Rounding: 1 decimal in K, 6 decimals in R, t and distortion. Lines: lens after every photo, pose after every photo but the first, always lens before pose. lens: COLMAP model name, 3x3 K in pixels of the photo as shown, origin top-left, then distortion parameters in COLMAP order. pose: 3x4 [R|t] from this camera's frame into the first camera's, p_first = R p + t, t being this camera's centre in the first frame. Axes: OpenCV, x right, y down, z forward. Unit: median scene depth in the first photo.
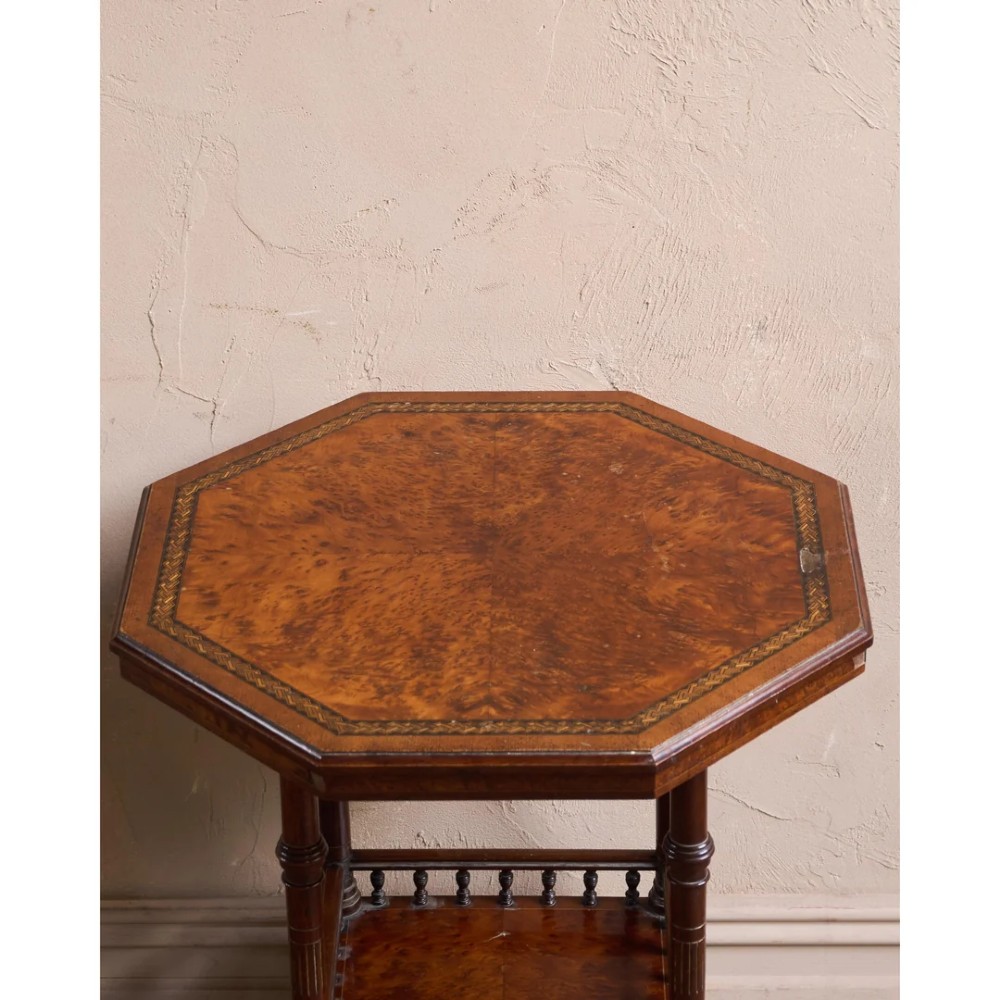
lens RADIAL K [[3097.3, 0, 500.0], [0, 3097.3, 500.0], [0, 0, 1]] dist [-0.212749, -0.164505]
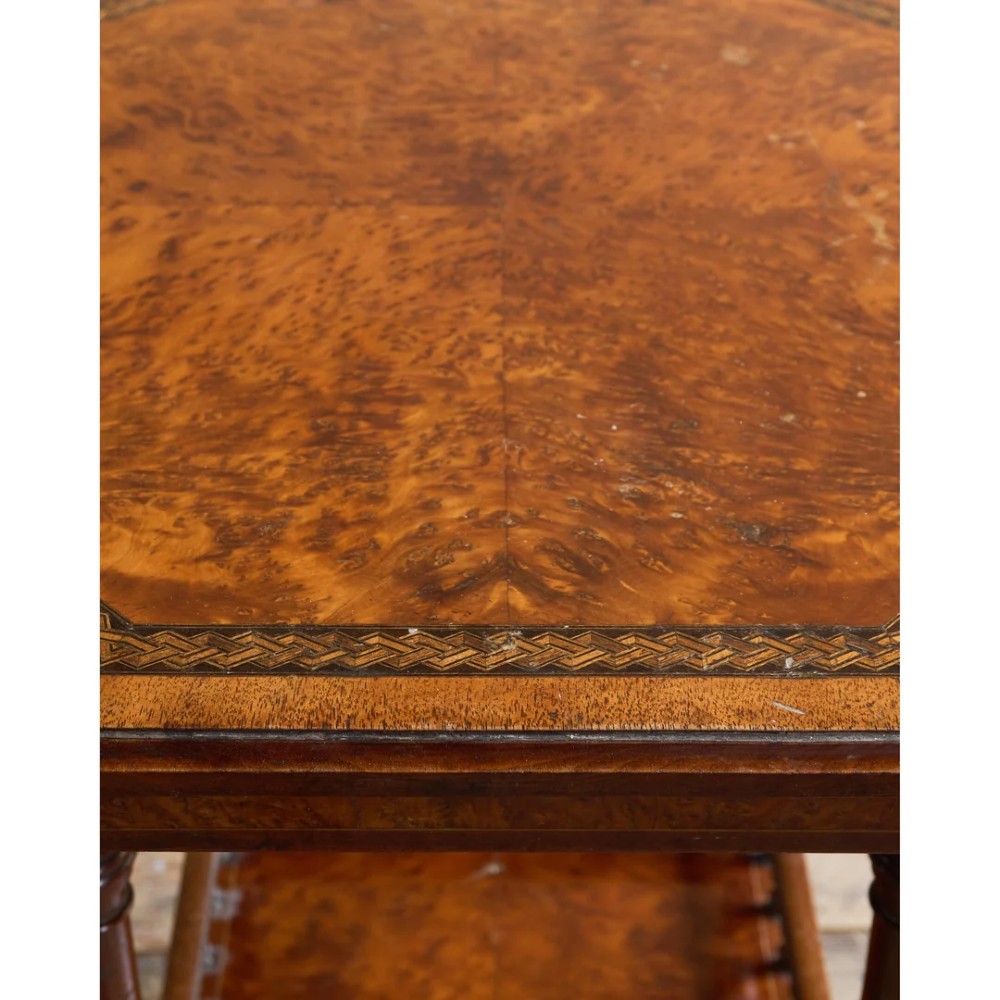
lens RADIAL K [[2056.1, 0, 500.0], [0, 2056.1, 500.0], [0, 0, 1]] dist [-0.025917, 0.229495]
pose [[0.999606, 0.005723, 0.027488, -0.010874], [-0.008775, 0.993642, 0.112240, 0.027012], [-0.026671, -0.112437, 0.993301, 0.710948]]
